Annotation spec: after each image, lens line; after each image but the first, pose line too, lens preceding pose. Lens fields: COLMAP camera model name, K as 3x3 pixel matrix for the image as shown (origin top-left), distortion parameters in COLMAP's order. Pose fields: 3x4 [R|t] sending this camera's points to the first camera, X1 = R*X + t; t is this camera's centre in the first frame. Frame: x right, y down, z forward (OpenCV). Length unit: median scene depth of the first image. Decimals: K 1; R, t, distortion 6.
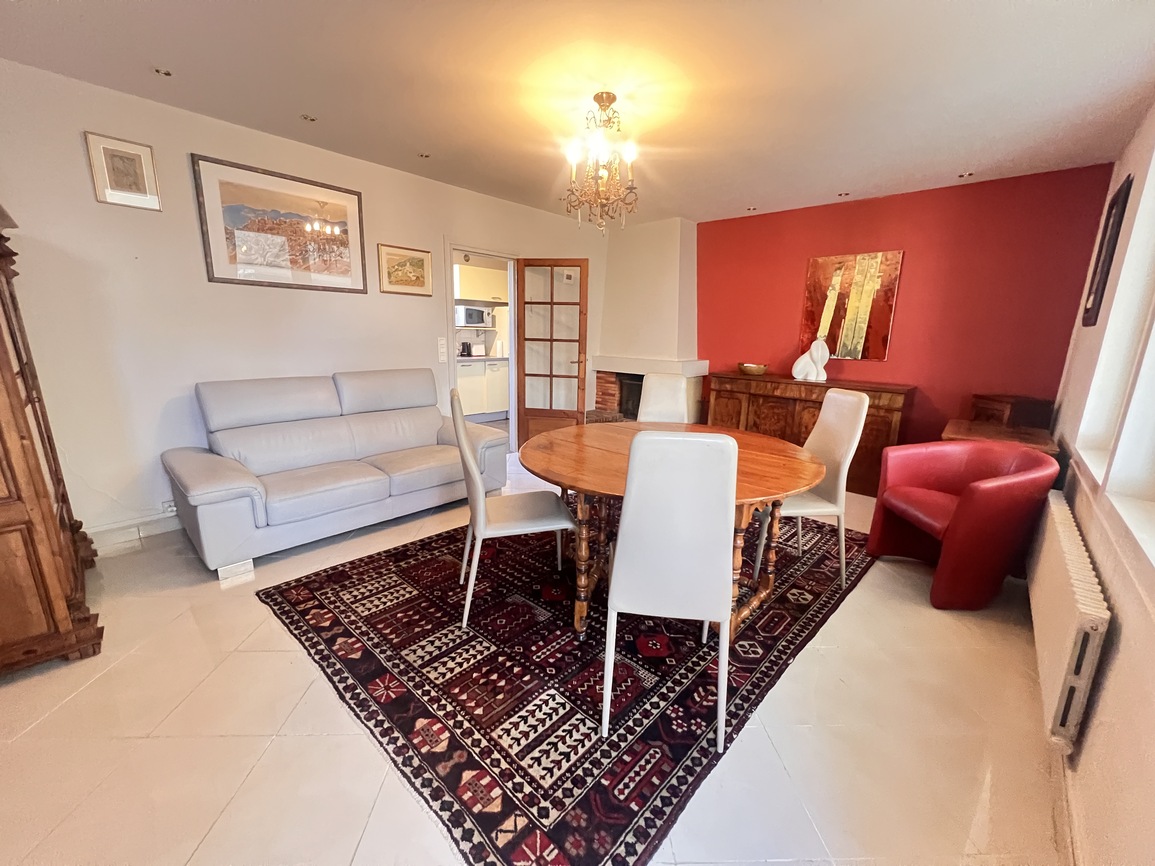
lens RADIAL K [[461.7, 0, 581.7], [0, 461.7, 434.9], [0, 0, 1]] dist [0.000360, 0.000012]
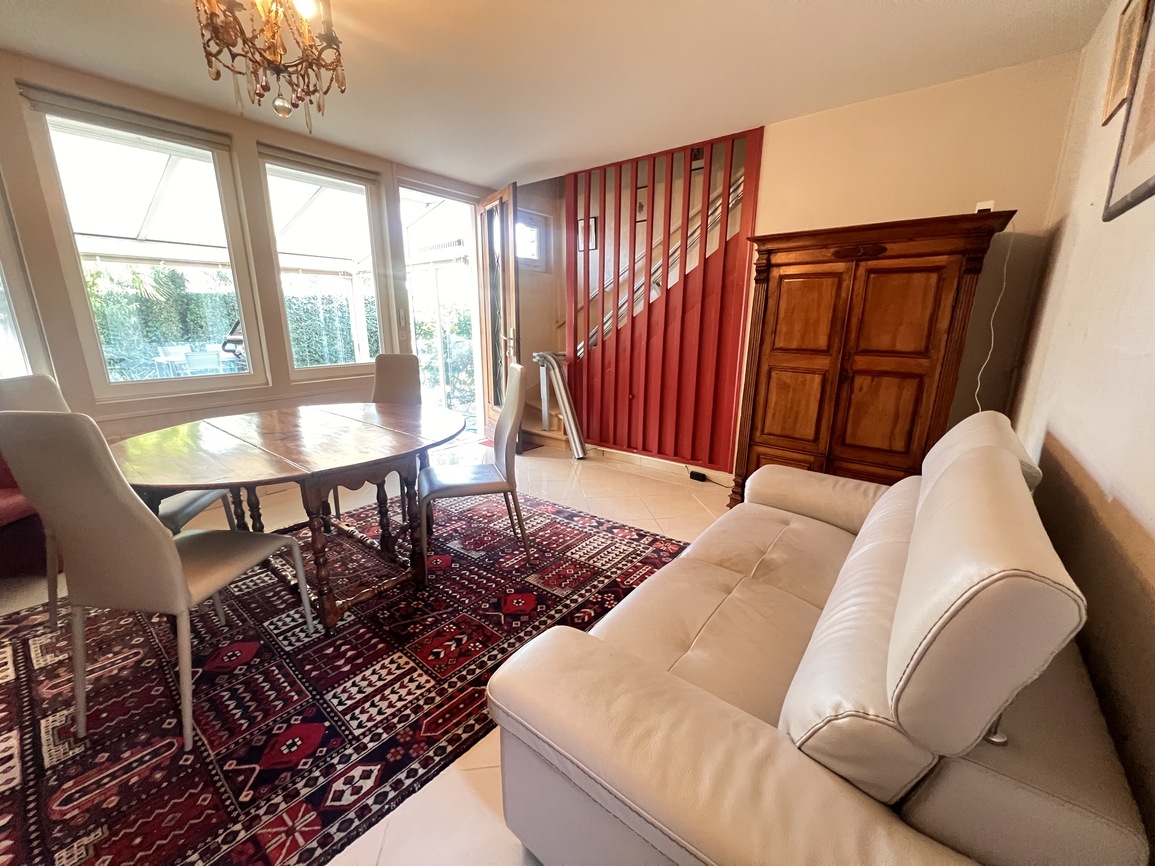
lens RADIAL K [[461.7, 0, 575.3], [0, 461.7, 432.3], [0, 0, 1]] dist [0.000360, 0.000012]
pose [[-0.997425, -0.006357, -0.071441, -0.315941], [-0.037914, 0.892253, 0.449942, -0.442648], [0.060883, 0.451491, -0.890196, 1.977288]]
